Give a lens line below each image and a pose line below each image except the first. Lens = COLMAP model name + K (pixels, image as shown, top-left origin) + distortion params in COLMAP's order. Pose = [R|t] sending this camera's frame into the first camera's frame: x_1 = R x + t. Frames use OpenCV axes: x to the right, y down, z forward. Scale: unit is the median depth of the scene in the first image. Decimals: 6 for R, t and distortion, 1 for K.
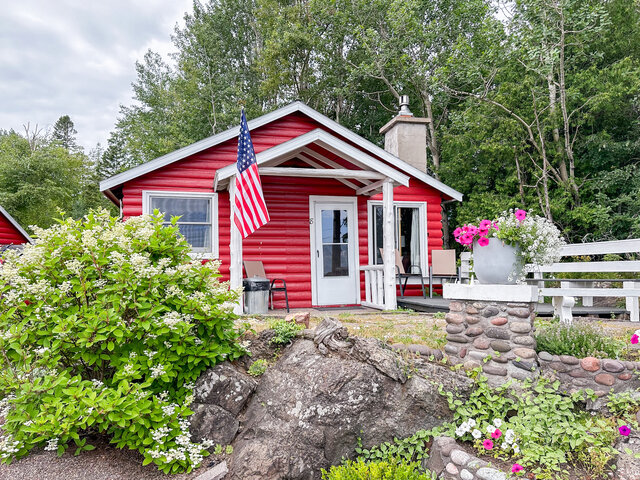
lens RADIAL K [[478.8, 0, 320.0], [0, 478.8, 240.0], [0, 0, 1]] dist [0.055195, -0.000909]
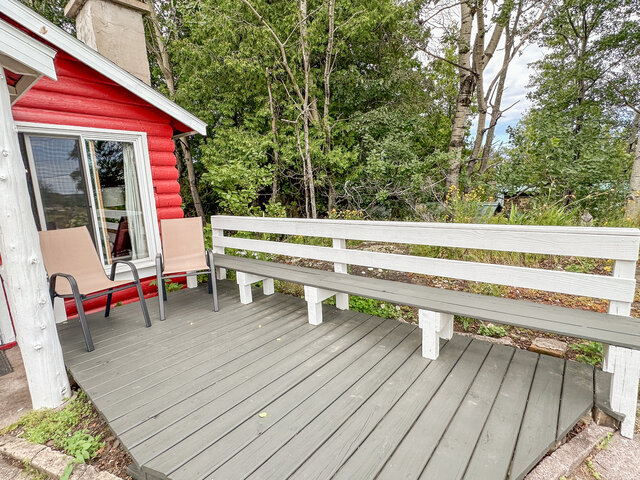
lens RADIAL K [[321.1, 0, 320.0], [0, 321.1, 240.0], [0, 0, 1]] dist [-0.006415, -0.000315]
pose [[0.813827, -0.124613, 0.567589, 0.139108], [-0.003360, 0.975712, 0.219034, -0.033956], [-0.581097, -0.180162, 0.793642, 0.481920]]
